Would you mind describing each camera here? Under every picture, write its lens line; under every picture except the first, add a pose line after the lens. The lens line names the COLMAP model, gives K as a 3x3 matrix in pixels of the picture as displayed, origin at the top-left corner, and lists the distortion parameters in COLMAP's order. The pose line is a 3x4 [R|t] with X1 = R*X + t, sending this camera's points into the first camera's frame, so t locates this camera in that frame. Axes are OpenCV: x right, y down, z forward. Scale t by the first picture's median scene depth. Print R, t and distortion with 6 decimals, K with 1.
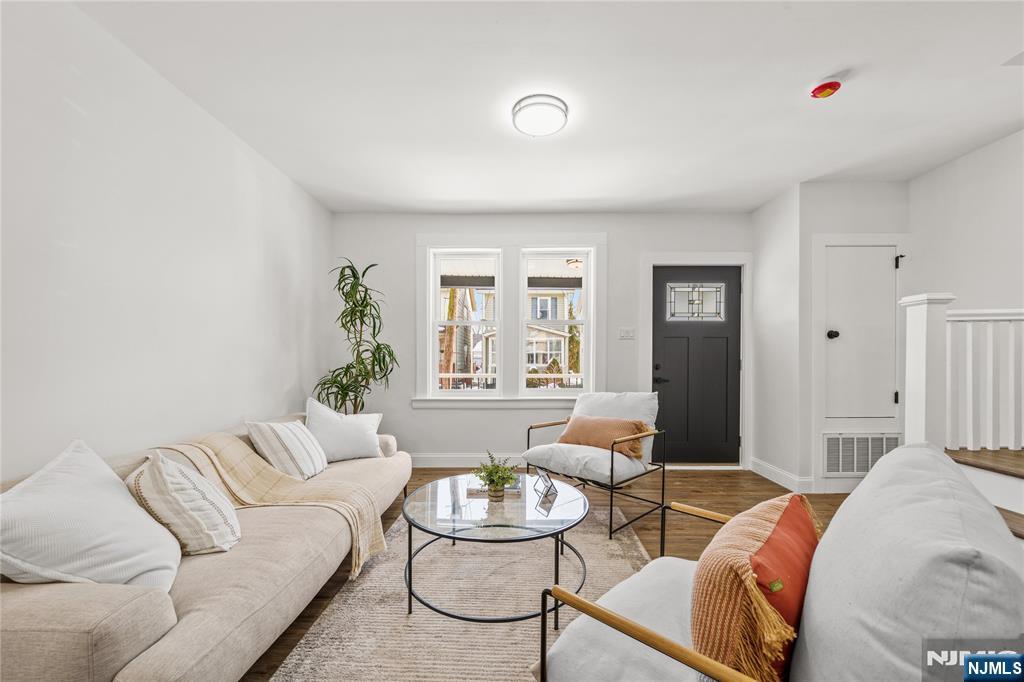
lens RADIAL K [[386.9, 0, 516.2], [0, 386.9, 361.1], [0, 0, 1]] dist [-0.000755, -0.000020]
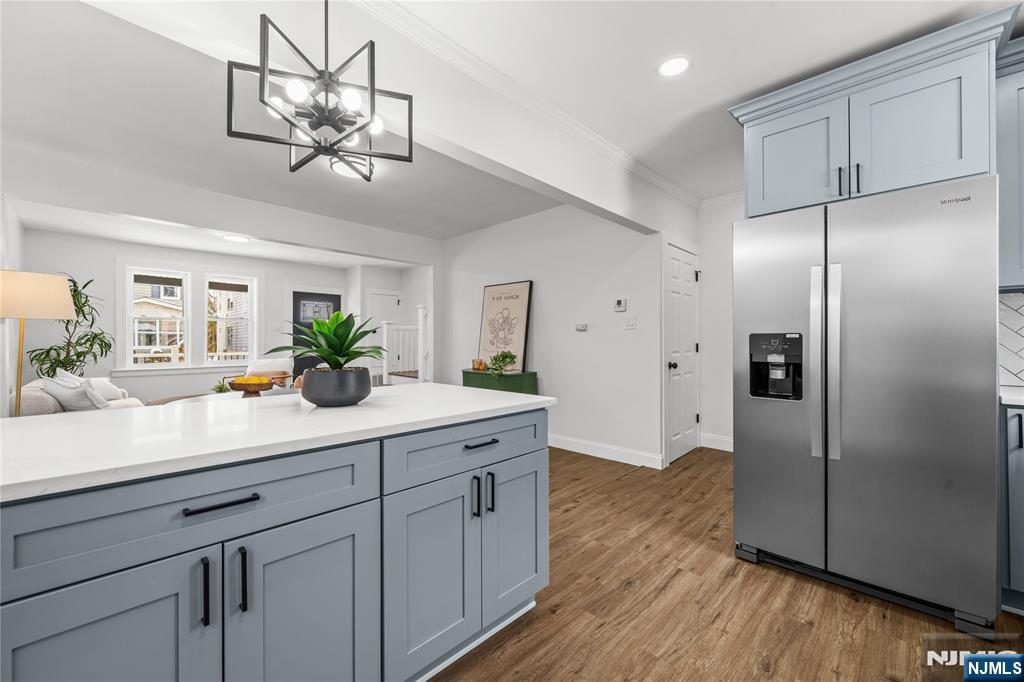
lens RADIAL K [[413.9, 0, 512.6], [0, 413.9, 341.4], [0, 0, 1]] dist [-0.001032, 0.000106]
pose [[0.692157, -0.002458, 0.721743, -0.348425], [0.003128, 0.999995, 0.000406, -0.005910], [-0.721741, 0.001977, 0.692161, -1.128689]]
